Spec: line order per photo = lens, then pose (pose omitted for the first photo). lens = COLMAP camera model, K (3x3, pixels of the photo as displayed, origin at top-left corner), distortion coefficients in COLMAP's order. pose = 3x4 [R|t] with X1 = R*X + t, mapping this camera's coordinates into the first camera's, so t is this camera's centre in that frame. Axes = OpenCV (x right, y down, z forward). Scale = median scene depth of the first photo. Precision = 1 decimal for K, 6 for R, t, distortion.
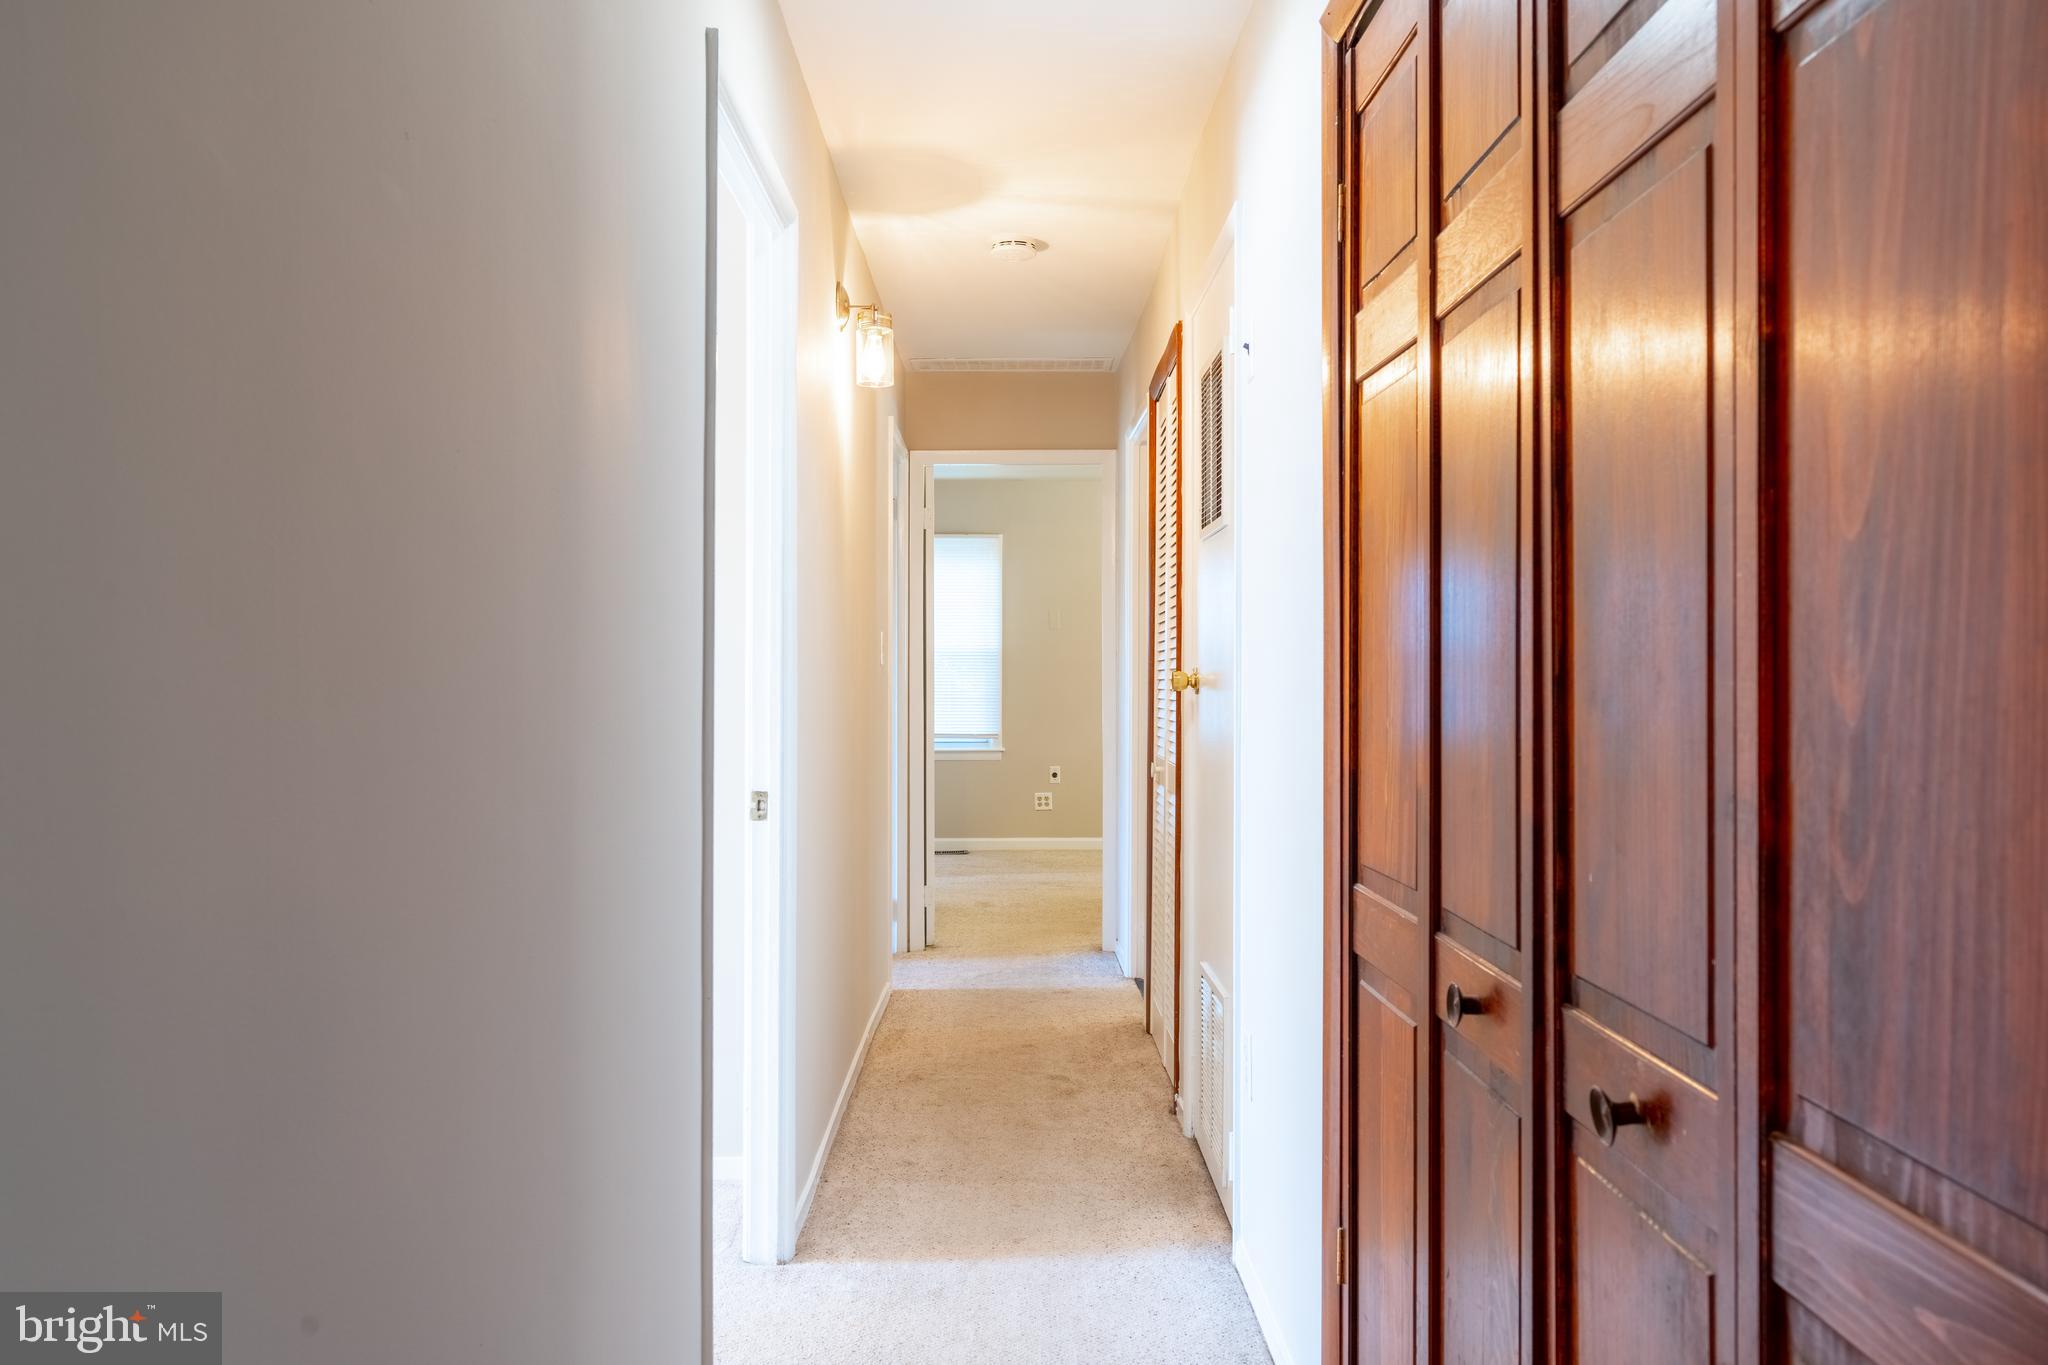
lens RADIAL K [[1539.8, 0, 1024.7], [0, 1539.8, 681.0], [0, 0, 1]] dist [-0.025293, -0.001169]
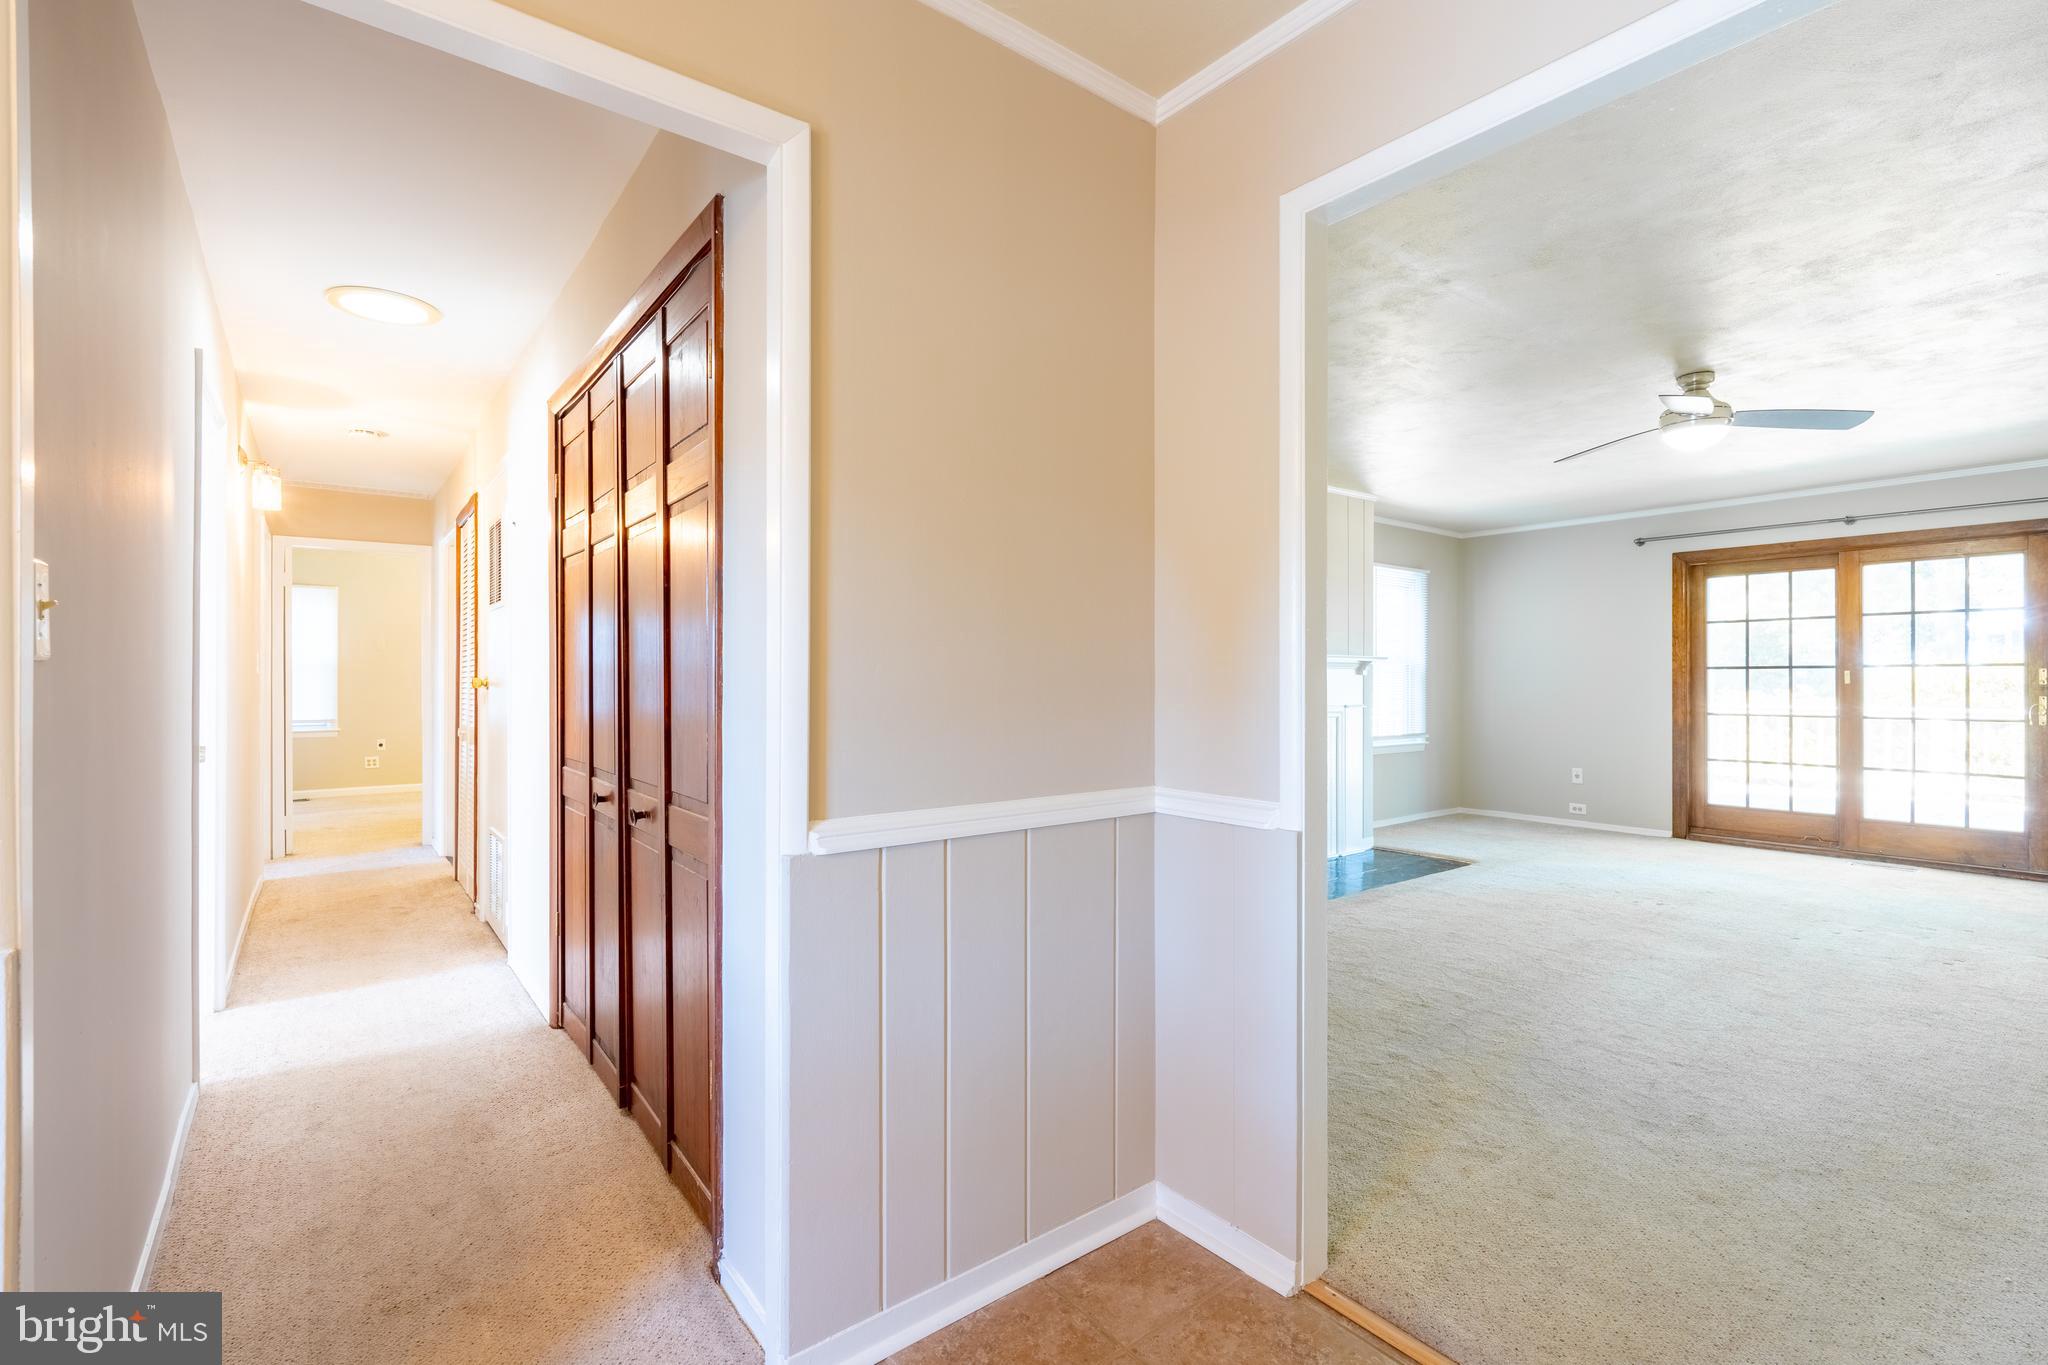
lens RADIAL K [[898.4, 0, 1031.1], [0, 898.4, 682.0], [0, 0, 1]] dist [-0.006006, 0.002330]
pose [[0.792639, -0.002324, 0.609687, -0.028130], [0.003421, 0.999994, -0.000636, 0.001494], [-0.609682, 0.002590, 0.792642, -0.262043]]
